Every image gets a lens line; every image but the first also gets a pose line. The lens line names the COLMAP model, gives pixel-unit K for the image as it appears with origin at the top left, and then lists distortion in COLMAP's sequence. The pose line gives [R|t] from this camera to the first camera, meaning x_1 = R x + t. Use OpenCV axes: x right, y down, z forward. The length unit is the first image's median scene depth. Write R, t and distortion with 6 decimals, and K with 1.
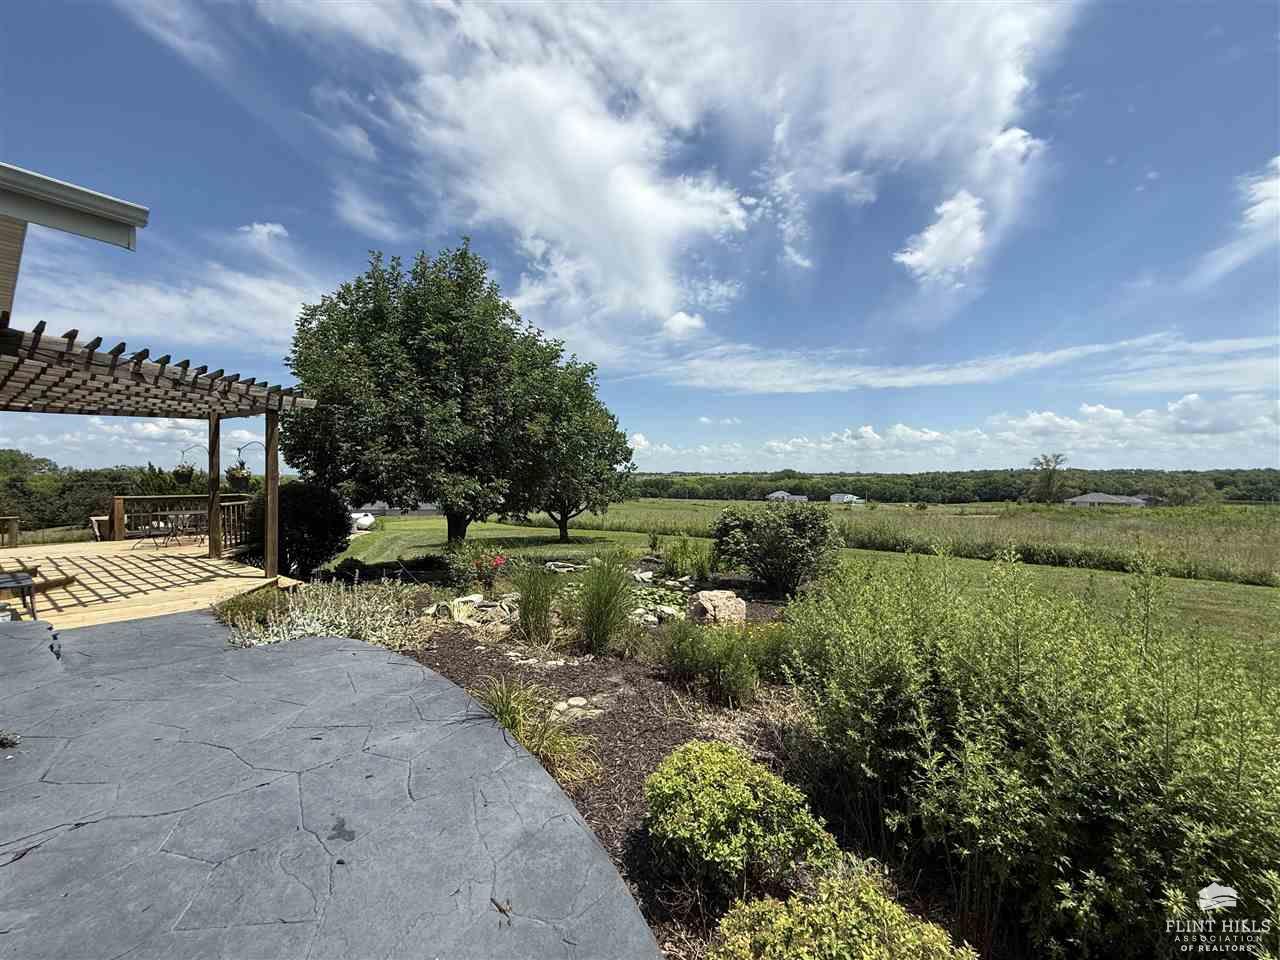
lens RADIAL K [[510.1, 0, 645.4], [0, 510.1, 482.8], [0, 0, 1]] dist [0.000875, -0.000571]
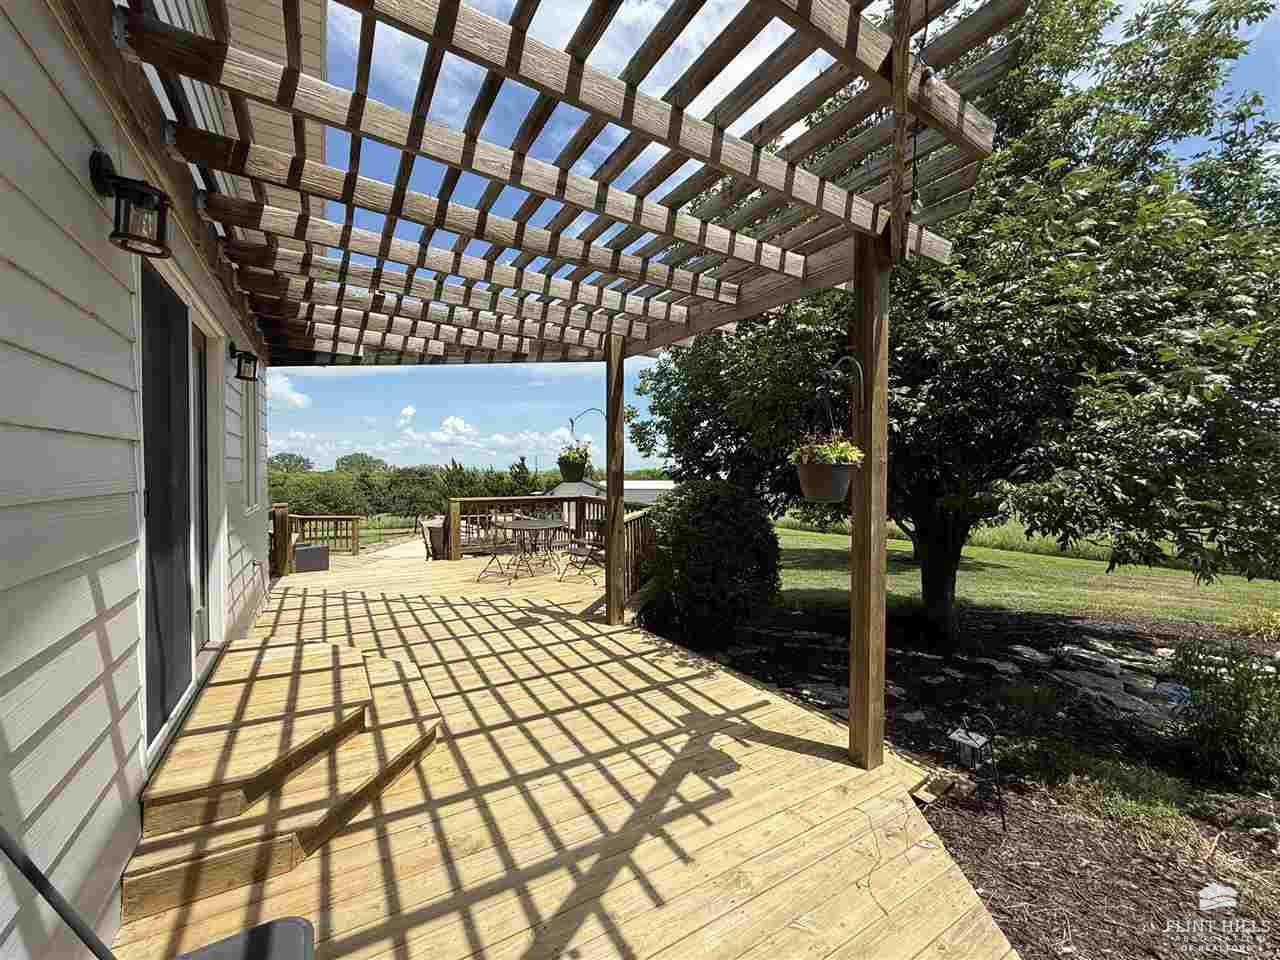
lens RADIAL K [[510.1, 0, 638.3], [0, 510.1, 479.3], [0, 0, 1]] dist [0.000875, -0.000571]
pose [[0.921646, 0.002059, -0.388026, -0.469011], [-0.001453, 0.999997, 0.001857, -0.001121], [0.388029, -0.001148, 0.921647, 0.399129]]
